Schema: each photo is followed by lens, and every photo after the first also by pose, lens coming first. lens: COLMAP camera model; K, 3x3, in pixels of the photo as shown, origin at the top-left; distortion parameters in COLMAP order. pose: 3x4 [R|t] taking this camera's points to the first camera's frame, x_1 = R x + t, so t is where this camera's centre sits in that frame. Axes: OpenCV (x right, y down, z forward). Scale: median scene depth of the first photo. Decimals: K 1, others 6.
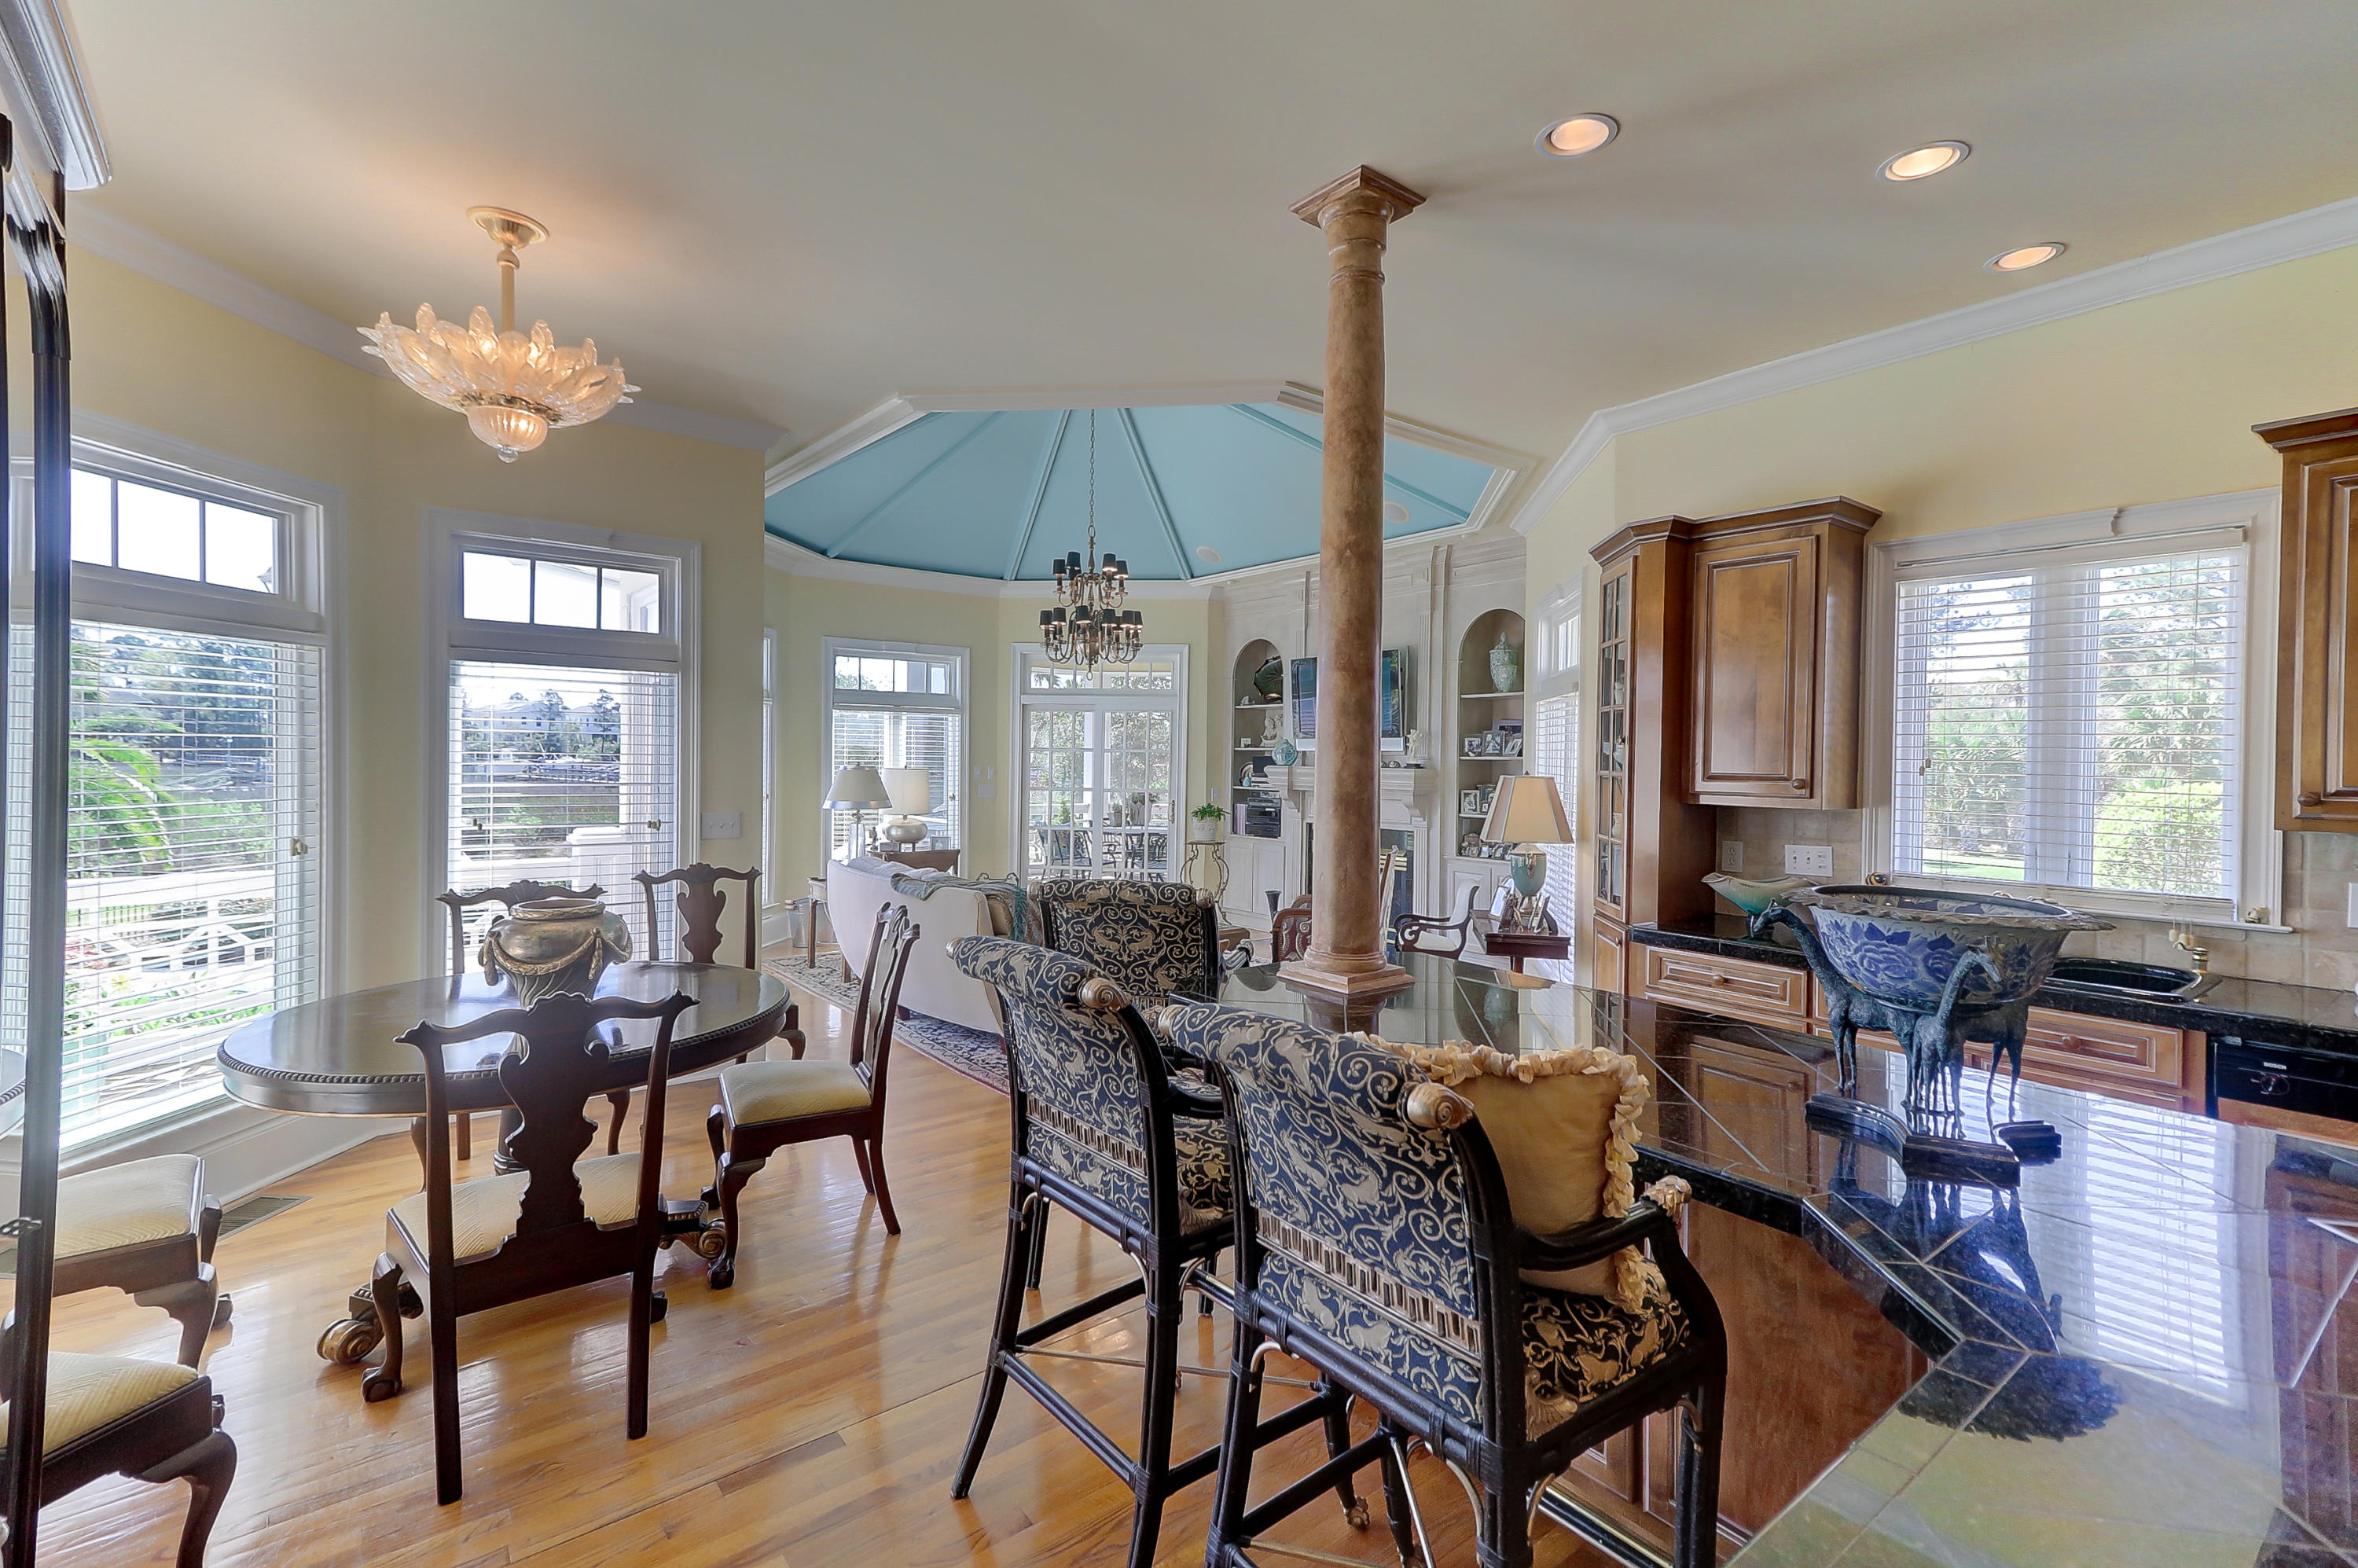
lens RADIAL K [[1071.6, 0, 1171.6], [0, 1071.6, 771.8], [0, 0, 1]] dist [0.034035, 0.000708]
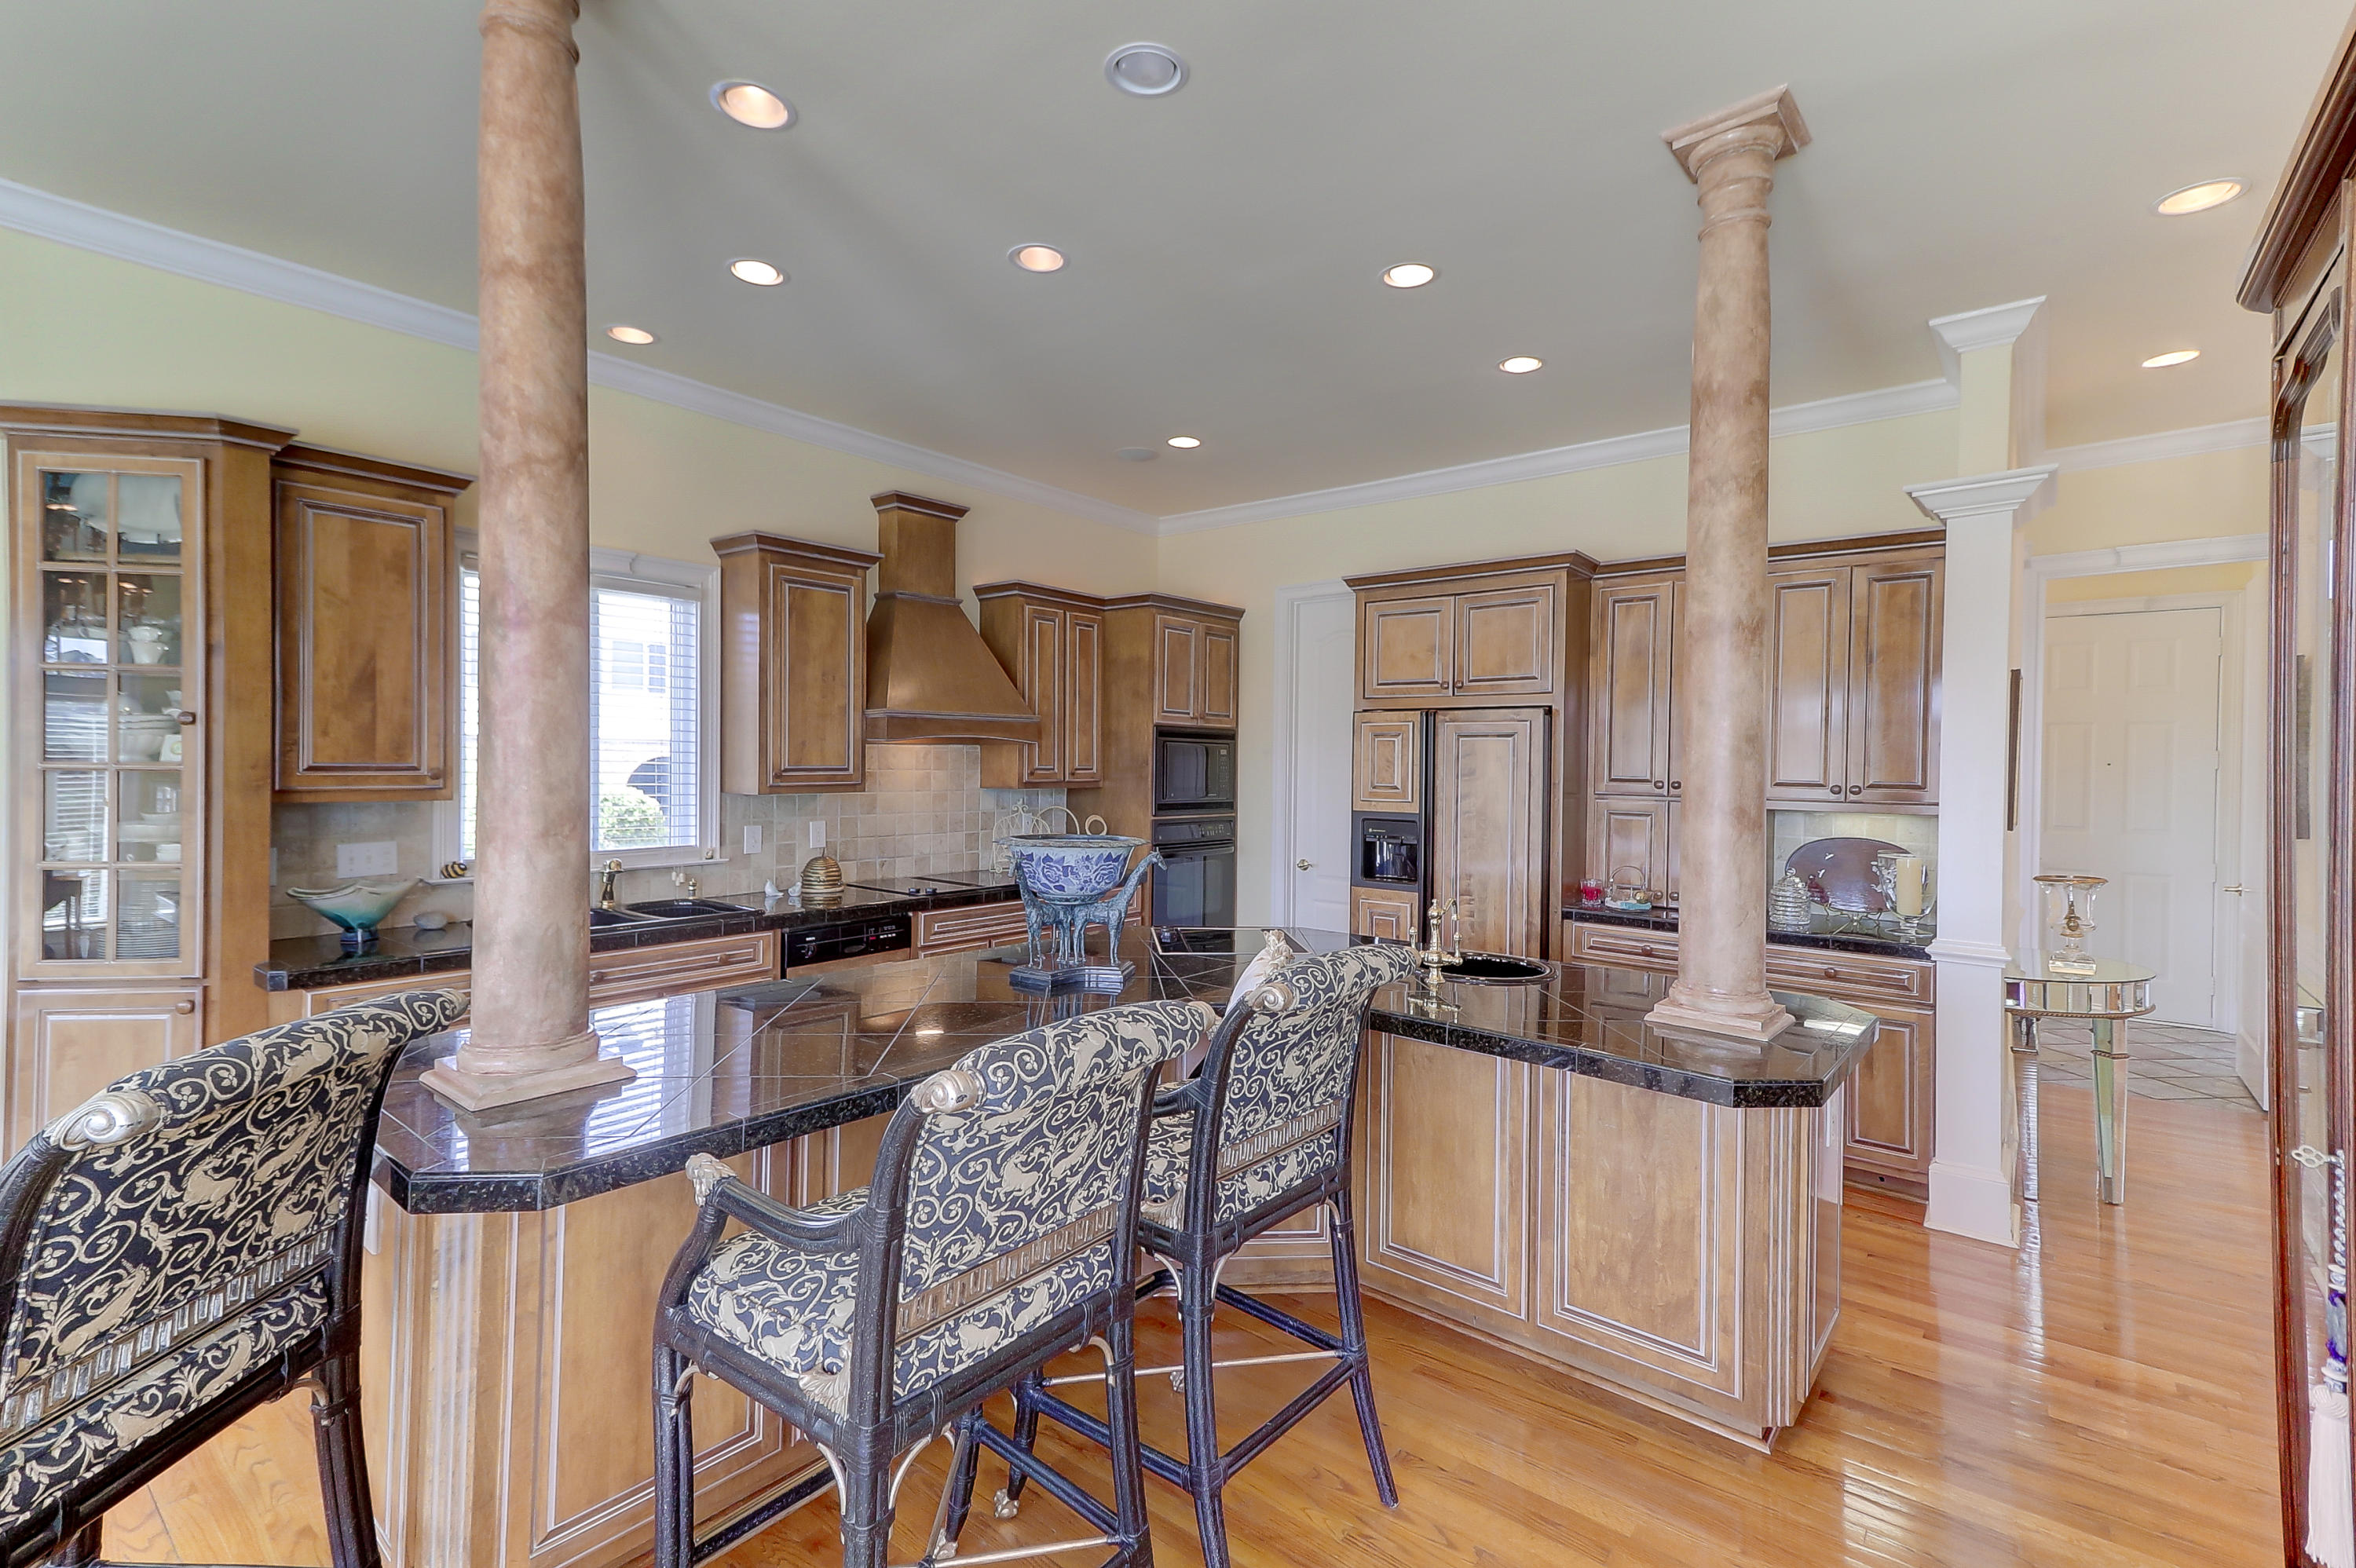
lens RADIAL K [[1070.7, 0, 1164.0], [0, 1070.7, 771.5], [0, 0, 1]] dist [0.034035, 0.000708]
pose [[-0.210474, -0.023951, 0.977306, -0.216959], [0.001113, 0.999693, 0.024740, -0.006089], [-0.977599, 0.006295, -0.210383, 0.279119]]
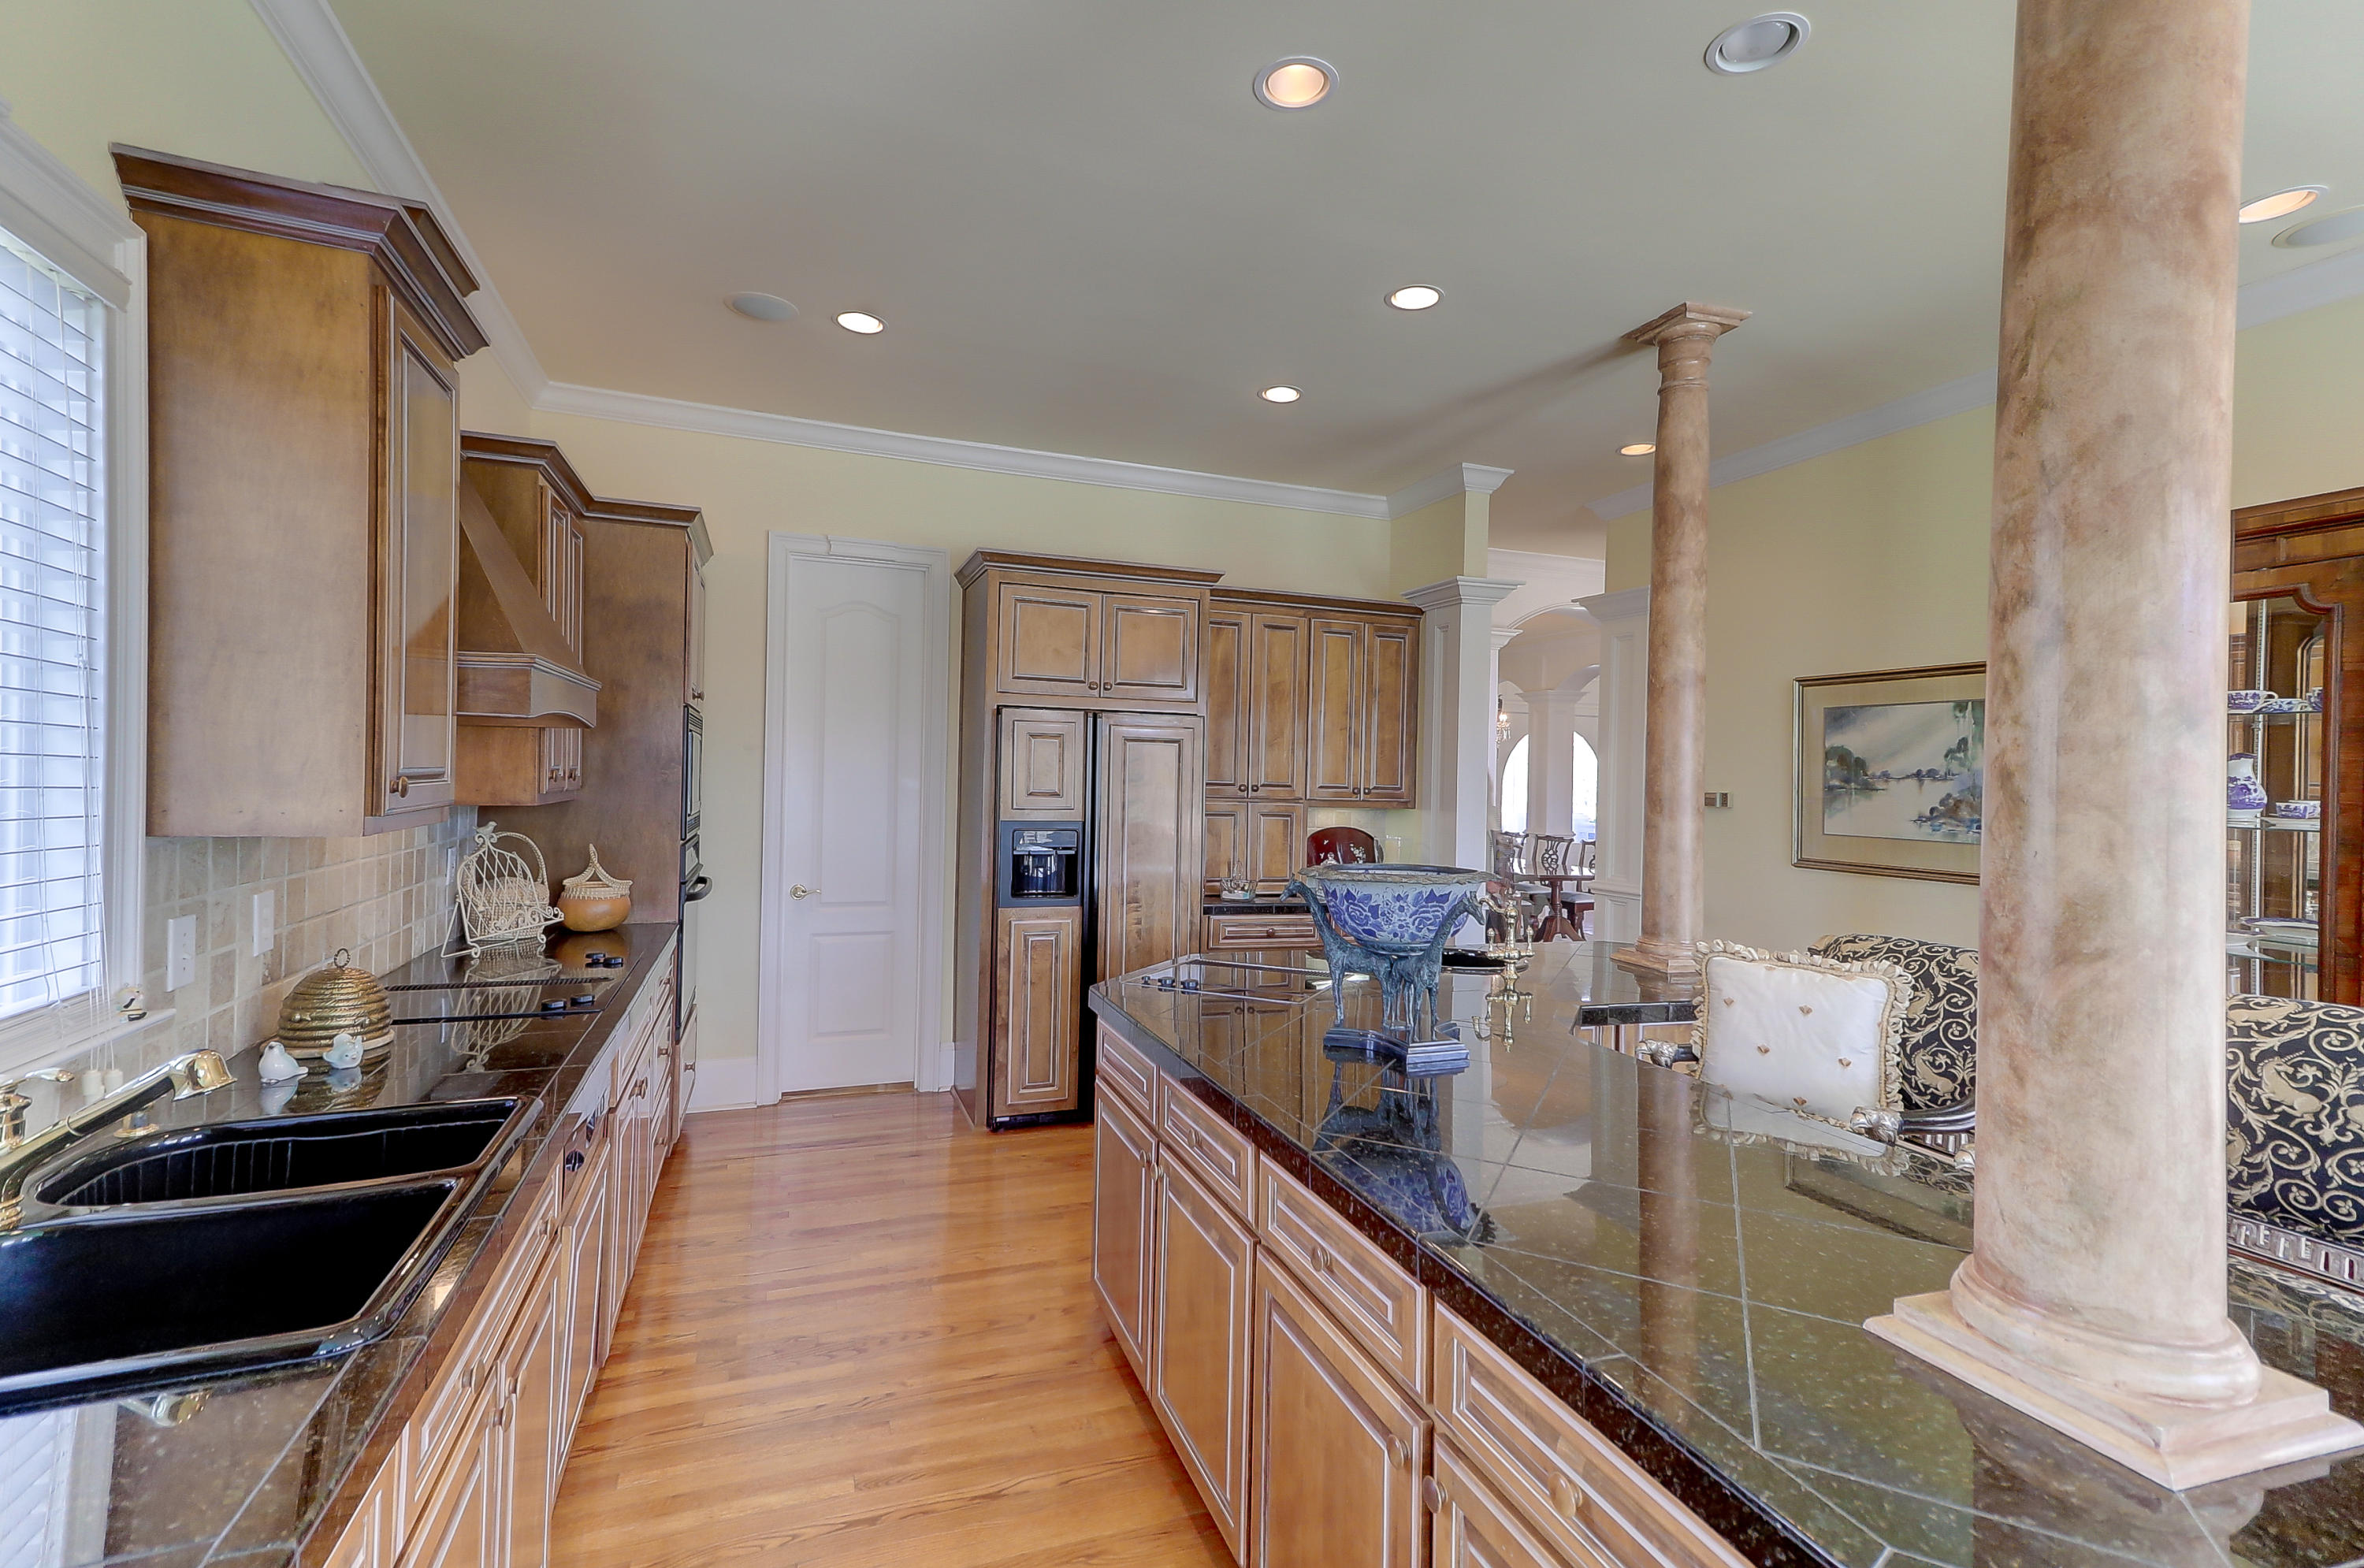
lens RADIAL K [[1074.4, 0, 1188.7], [0, 1074.4, 776.9], [0, 0, 1]] dist [0.034035, 0.000708]
pose [[-0.953373, -0.033576, 0.299919, 0.125063], [-0.028976, 0.999385, 0.019773, -0.003333], [-0.300399, 0.010161, -0.953760, 0.536535]]
